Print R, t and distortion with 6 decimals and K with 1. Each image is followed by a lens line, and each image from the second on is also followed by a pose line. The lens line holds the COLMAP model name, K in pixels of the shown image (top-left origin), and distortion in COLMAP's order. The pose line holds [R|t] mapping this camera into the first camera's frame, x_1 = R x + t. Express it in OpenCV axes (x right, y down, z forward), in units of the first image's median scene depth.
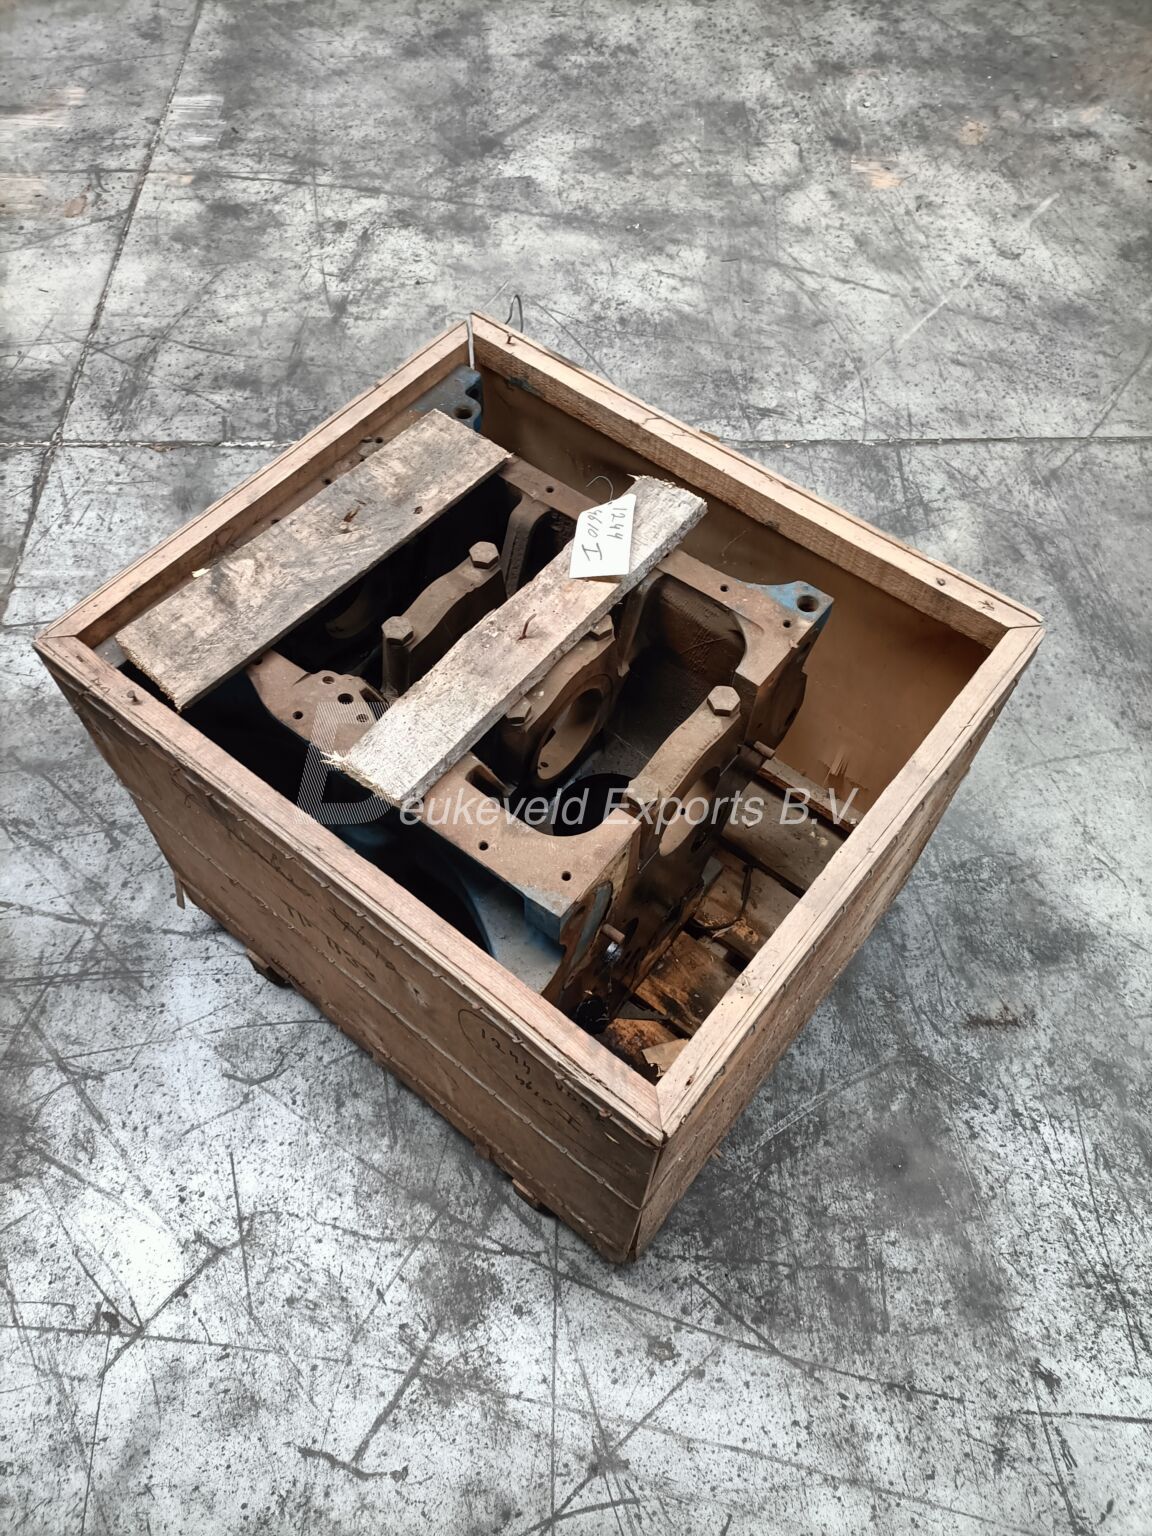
lens RADIAL K [[1207.9, 0, 582.0], [0, 1207.9, 725.7], [0, 0, 1]] dist [0.064921, -0.105423]
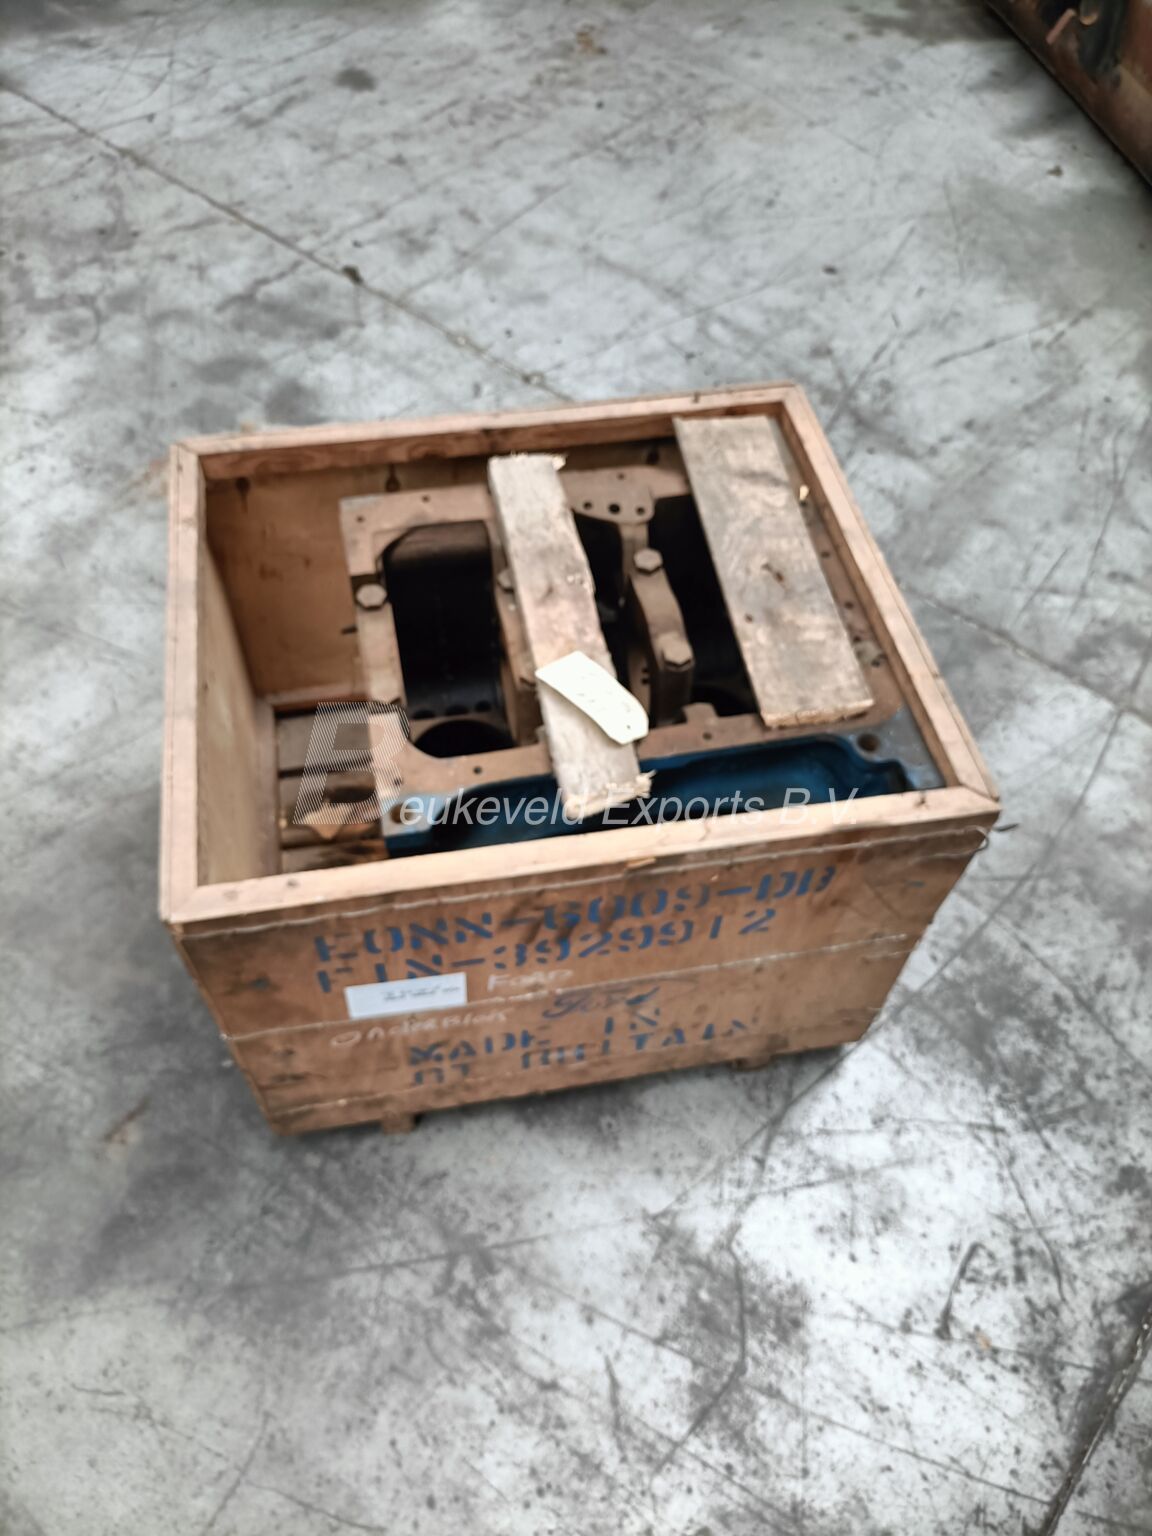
lens RADIAL K [[1253.3, 0, 570.3], [0, 1253.3, 713.2], [0, 0, 1]] dist [-0.007184, -0.009621]
pose [[-0.654847, 0.575132, -0.490304, 0.478811], [-0.645363, -0.087932, 0.758798, -0.819595], [0.393296, 0.813321, 0.428751, 0.536025]]
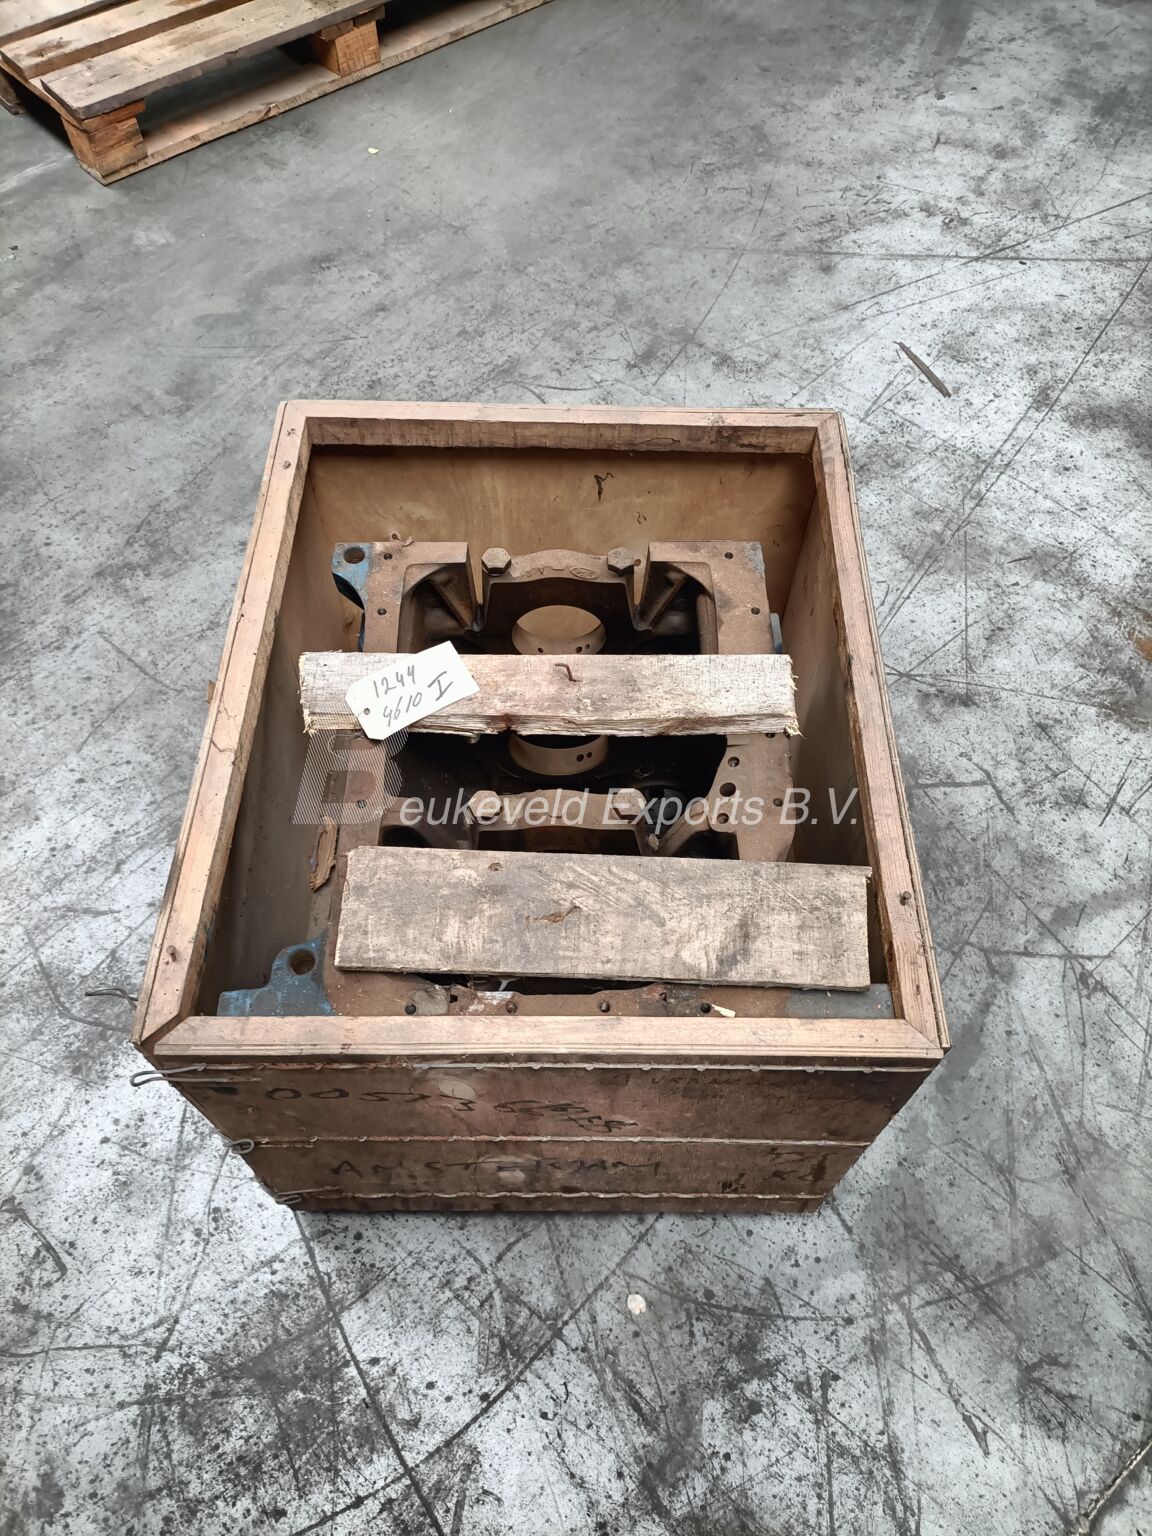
lens RADIAL K [[1217.8, 0, 569.1], [0, 1217.8, 713.1], [0, 0, 1]] dist [0.007400, -0.004830]
pose [[-0.612599, -0.656805, 0.439692, -0.437883], [0.645035, -0.093946, 0.758356, -0.724413], [-0.456785, 0.748185, 0.481214, 0.470817]]
